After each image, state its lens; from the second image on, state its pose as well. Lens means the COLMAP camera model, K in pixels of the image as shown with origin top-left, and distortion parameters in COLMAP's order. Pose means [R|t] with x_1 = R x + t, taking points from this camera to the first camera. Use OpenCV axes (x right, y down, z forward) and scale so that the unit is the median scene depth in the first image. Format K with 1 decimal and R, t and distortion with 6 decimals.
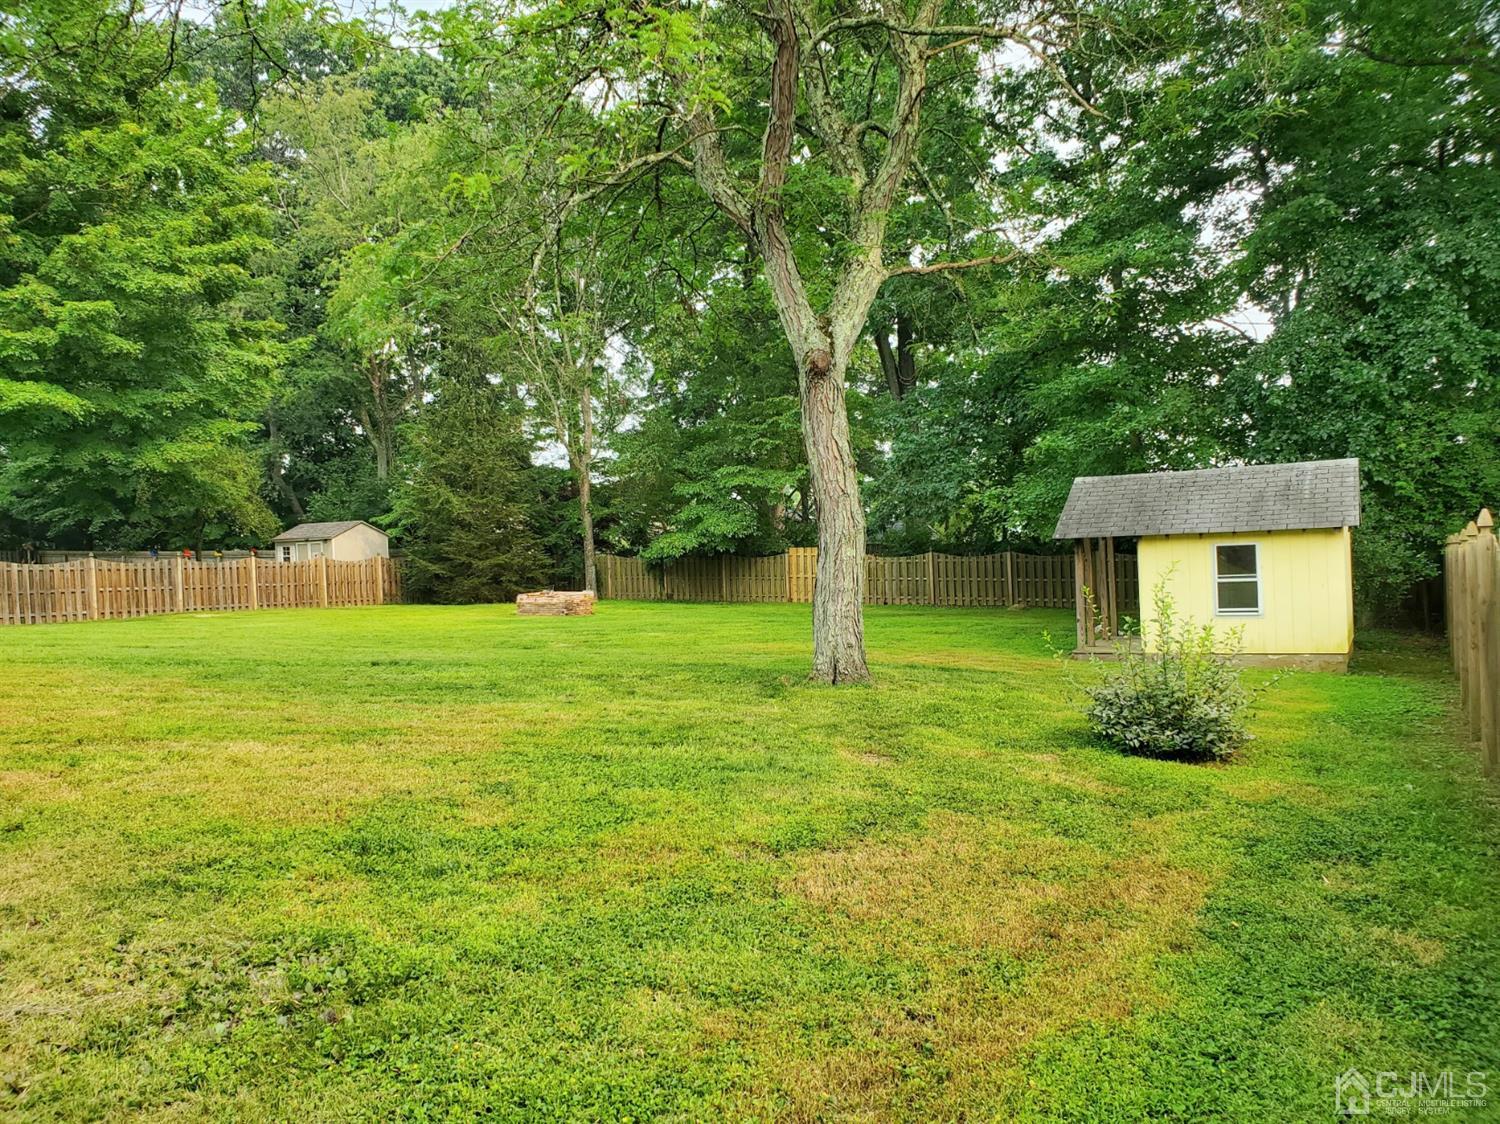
lens RADIAL K [[1170.6, 0, 751.4], [0, 1170.6, 561.5], [0, 0, 1]] dist [0.009786, 0.016954]
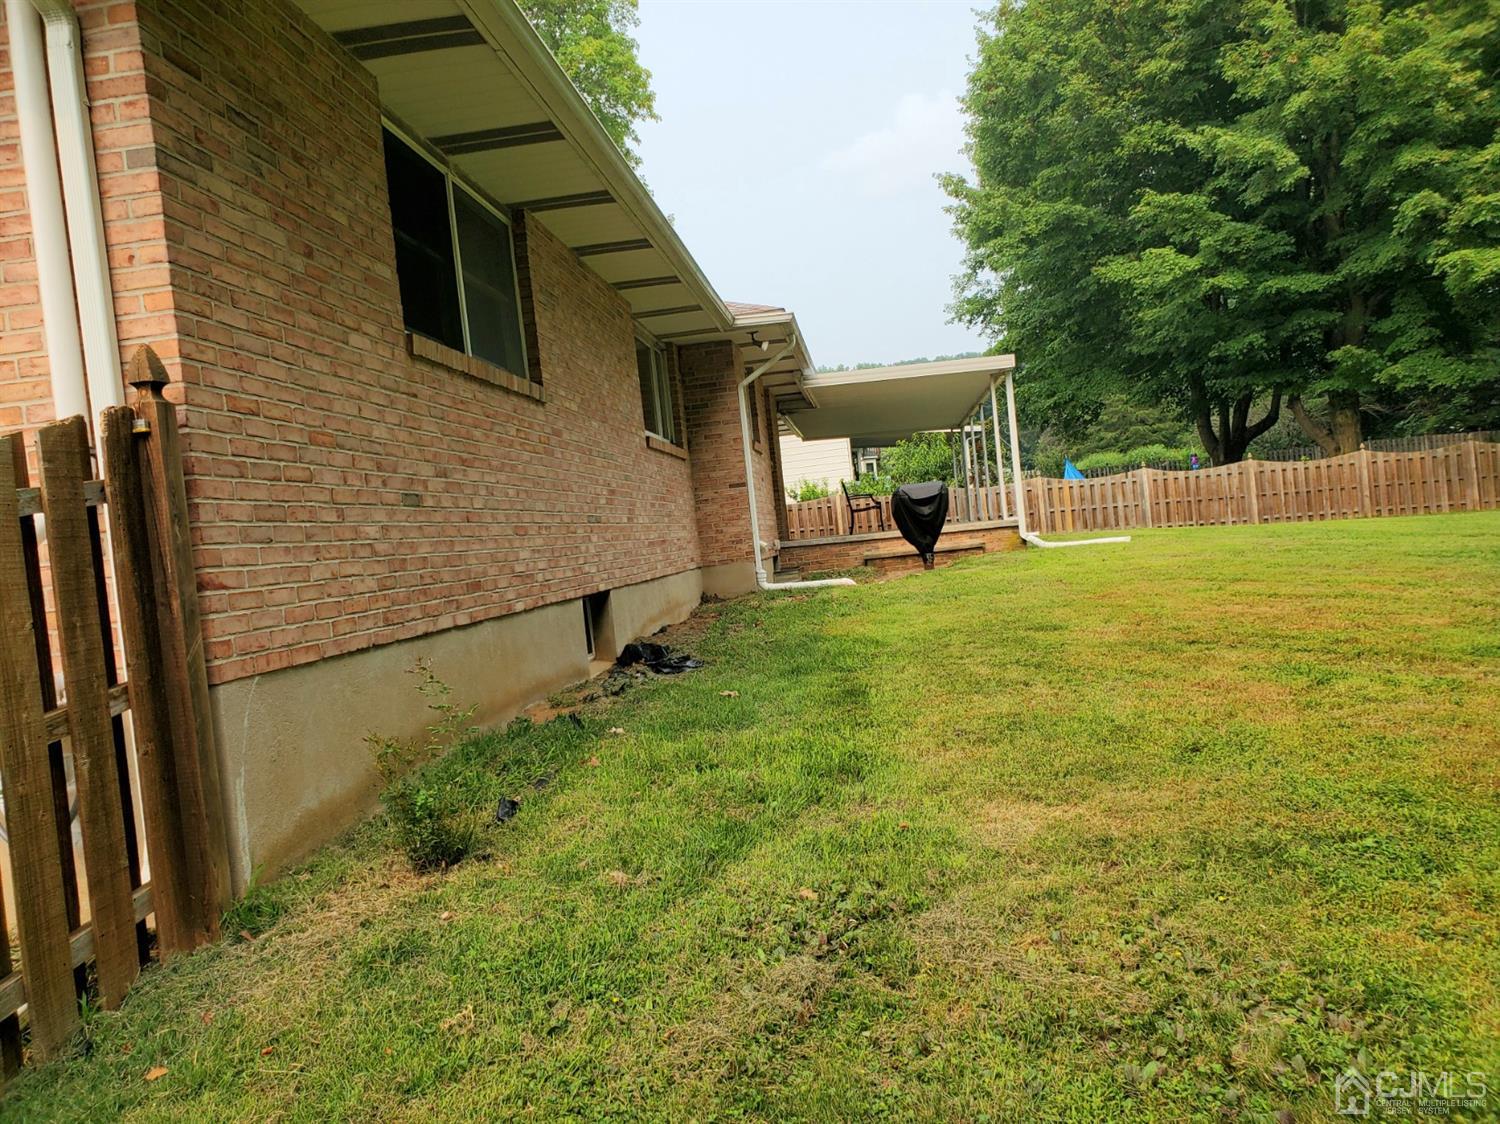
lens RADIAL K [[1170.6, 0, 749.9], [0, 1170.6, 562.3], [0, 0, 1]] dist [0.009786, 0.016954]
pose [[0.386704, 0.021935, -0.921943, 0.137679], [0.076255, 0.995533, 0.055671, -0.005151], [0.919046, -0.091831, 0.383304, 0.411800]]
